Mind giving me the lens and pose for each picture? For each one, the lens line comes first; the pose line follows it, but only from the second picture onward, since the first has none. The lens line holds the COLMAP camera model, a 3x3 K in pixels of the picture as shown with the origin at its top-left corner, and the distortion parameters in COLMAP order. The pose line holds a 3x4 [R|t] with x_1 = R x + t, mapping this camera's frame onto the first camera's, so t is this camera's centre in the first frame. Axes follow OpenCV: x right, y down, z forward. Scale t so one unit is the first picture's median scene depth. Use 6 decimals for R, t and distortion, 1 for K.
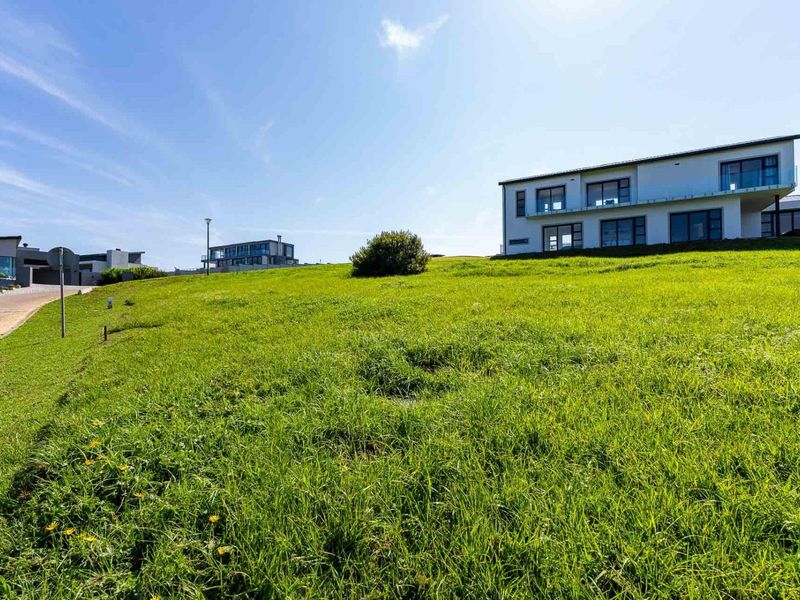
lens RADIAL K [[381.1, 0, 400.3], [0, 381.1, 293.1], [0, 0, 1]] dist [0.006951, -0.000375]
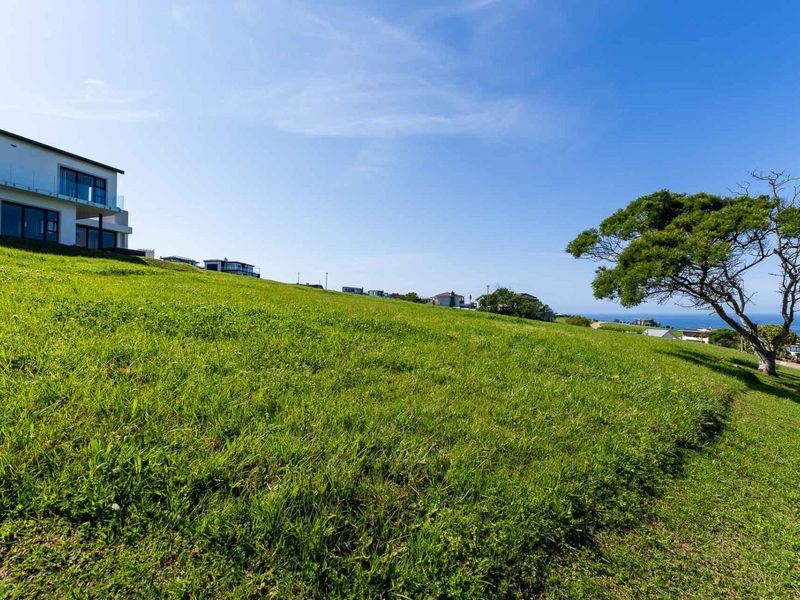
lens RADIAL K [[381.1, 0, 403.7], [0, 381.1, 299.1], [0, 0, 1]] dist [0.006951, -0.000375]
pose [[-0.151167, 0.033876, 0.987928, -0.690753], [-0.038359, 0.998459, -0.040107, 0.019918], [-0.987764, -0.043959, -0.149634, 0.707233]]
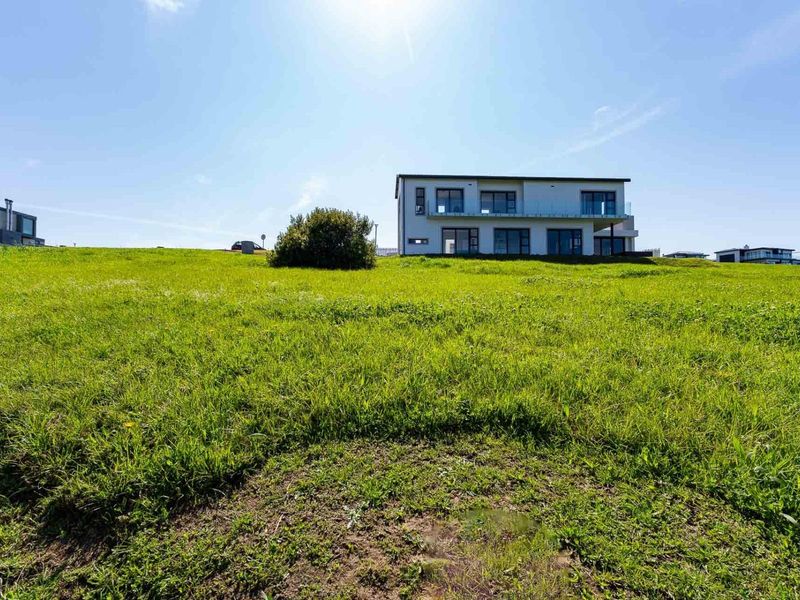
lens RADIAL K [[381.1, 0, 400.7], [0, 381.1, 300.7], [0, 0, 1]] dist [0.006951, -0.000375]
pose [[0.853564, 0.015917, 0.520744, -0.706411], [-0.022905, 0.999713, 0.006987, 0.019690], [-0.520483, -0.017892, 0.853684, 0.725232]]
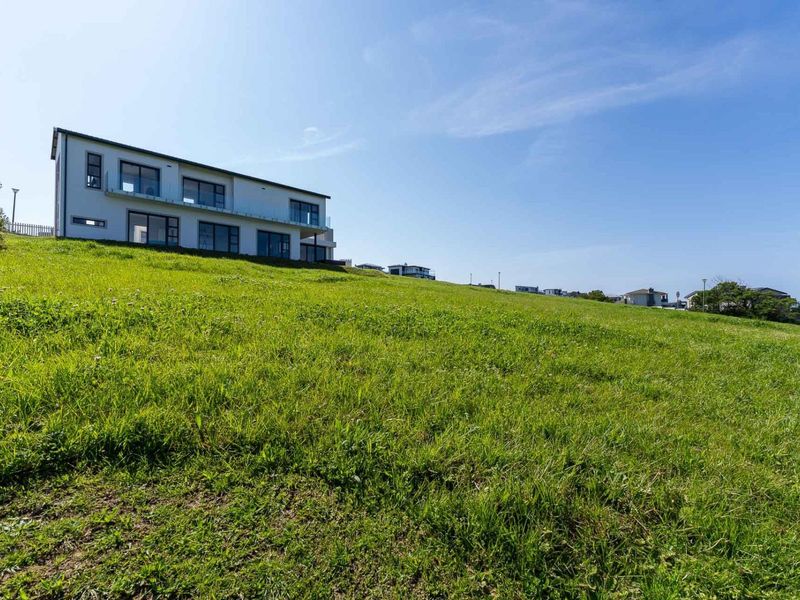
lens RADIAL K [[381.1, 0, 402.5], [0, 381.1, 299.9], [0, 0, 1]] dist [0.006951, -0.000375]
pose [[0.290411, 0.030366, 0.956420, -0.690911], [-0.037362, 0.999094, -0.020376, 0.019091], [-0.956172, -0.029817, 0.291282, 0.714110]]
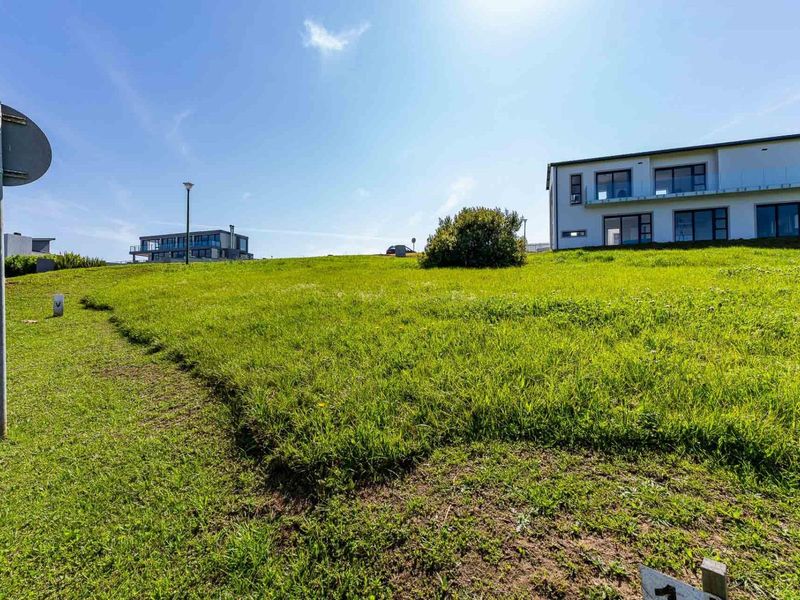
lens RADIAL K [[381.1, 0, 400.3], [0, 381.1, 300.5], [0, 0, 1]] dist [0.006951, -0.000375]
pose [[0.986174, 0.006589, 0.165585, -0.709901], [-0.009145, 0.999850, 0.014681, 0.019828], [-0.165463, -0.015992, 0.986086, 0.725823]]
